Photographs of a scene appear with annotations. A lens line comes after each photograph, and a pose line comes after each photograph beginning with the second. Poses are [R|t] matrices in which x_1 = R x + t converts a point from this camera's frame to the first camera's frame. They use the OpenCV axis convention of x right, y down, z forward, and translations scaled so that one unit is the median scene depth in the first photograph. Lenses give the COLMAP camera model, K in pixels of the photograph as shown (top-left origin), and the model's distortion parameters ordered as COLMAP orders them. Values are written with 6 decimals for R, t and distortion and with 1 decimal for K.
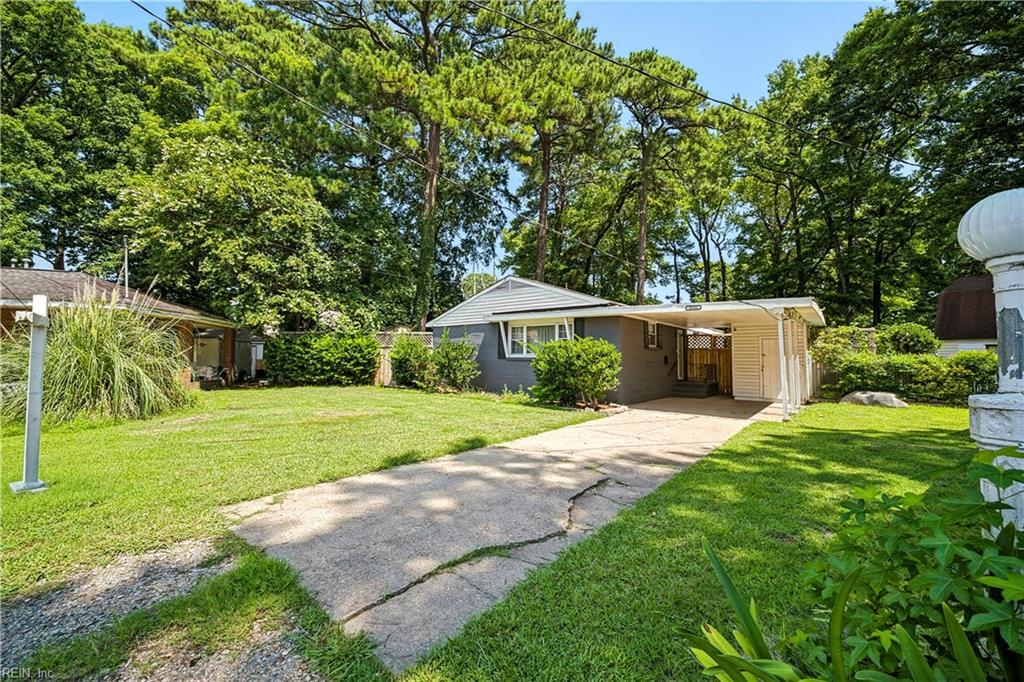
lens RADIAL K [[404.2, 0, 513.9], [0, 404.2, 335.9], [0, 0, 1]] dist [0.000256, 0.000128]
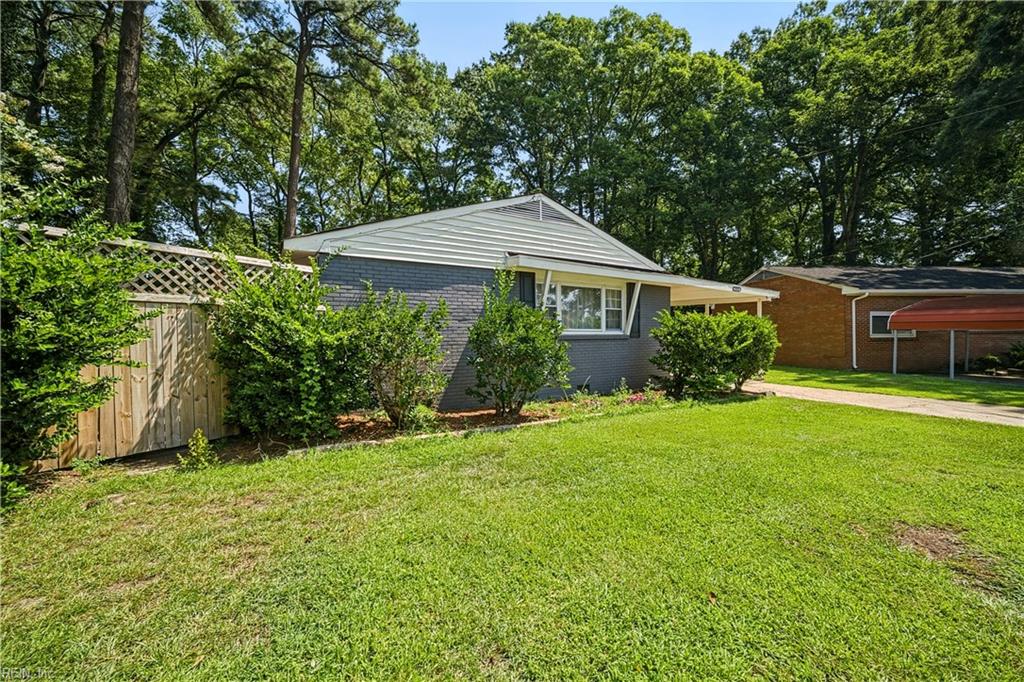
lens RADIAL K [[404.2, 0, 510.5], [0, 404.2, 337.0], [0, 0, 1]] dist [0.000256, 0.000128]
pose [[0.335943, -0.017826, 0.941714, -0.505289], [-0.046652, 0.998279, 0.035540, 0.032276], [-0.940726, -0.055872, 0.334533, 0.750064]]
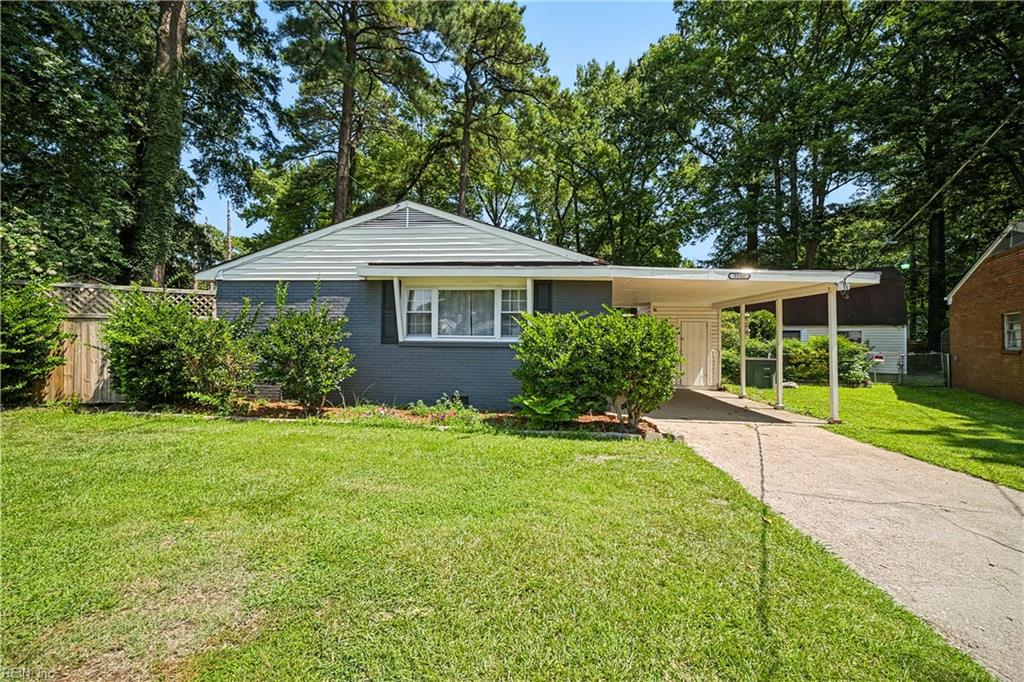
lens RADIAL K [[404.2, 0, 510.2], [0, 404.2, 337.9], [0, 0, 1]] dist [0.000256, 0.000128]
pose [[0.826420, 0.002961, 0.563047, -0.189373], [-0.033781, 0.998446, 0.044332, 0.014723], [-0.562040, -0.055657, 0.825235, 0.388456]]
